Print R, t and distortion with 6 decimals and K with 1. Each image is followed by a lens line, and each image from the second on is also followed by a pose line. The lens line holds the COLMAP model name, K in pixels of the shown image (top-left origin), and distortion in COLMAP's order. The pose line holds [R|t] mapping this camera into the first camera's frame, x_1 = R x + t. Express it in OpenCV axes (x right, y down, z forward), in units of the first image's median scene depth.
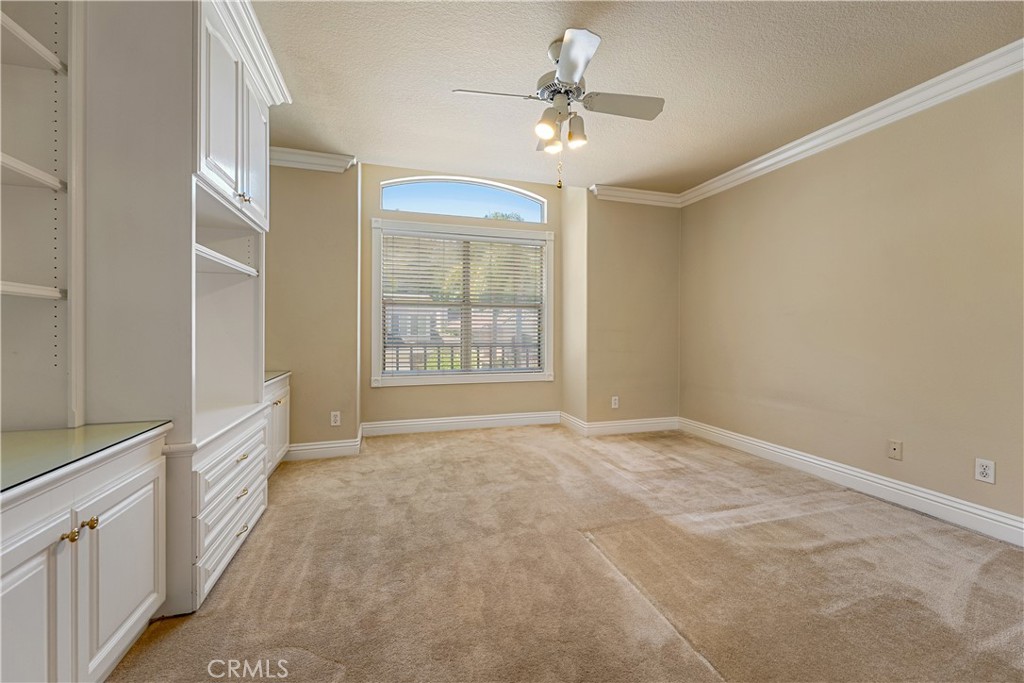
lens RADIAL K [[408.2, 0, 509.7], [0, 408.2, 334.3], [0, 0, 1]] dist [-0.000313, 0.000131]
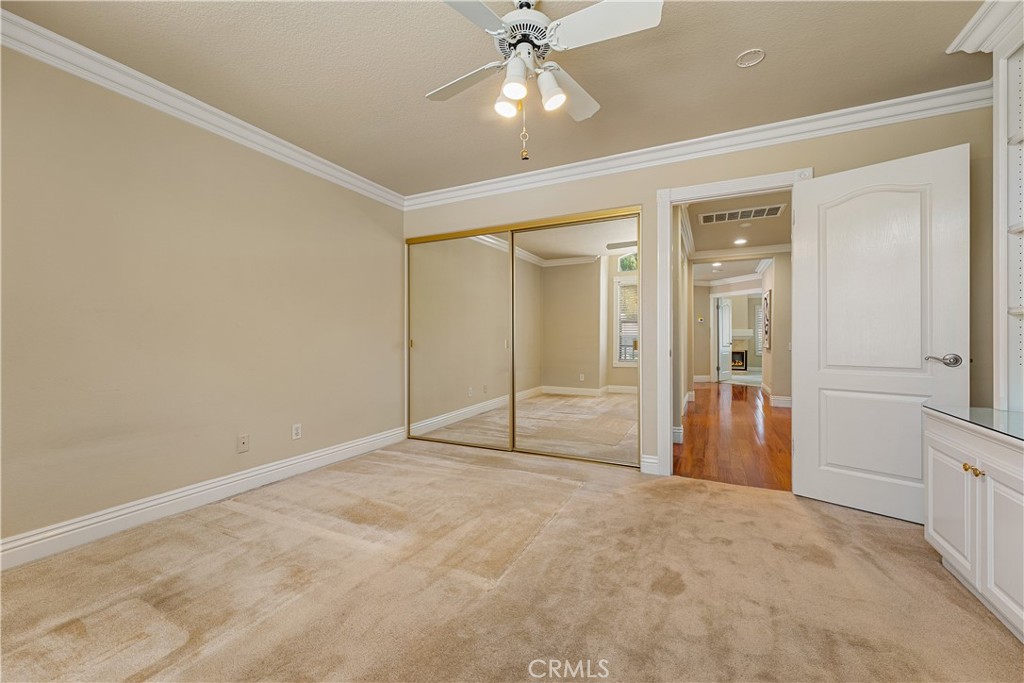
lens RADIAL K [[408.2, 0, 509.4], [0, 408.2, 339.1], [0, 0, 1]] dist [-0.000313, 0.000131]
pose [[-0.726479, -0.008145, 0.687140, -0.319088], [0.000794, 0.999919, 0.012693, -0.011684], [-0.687188, 0.009767, -0.726414, 1.257383]]
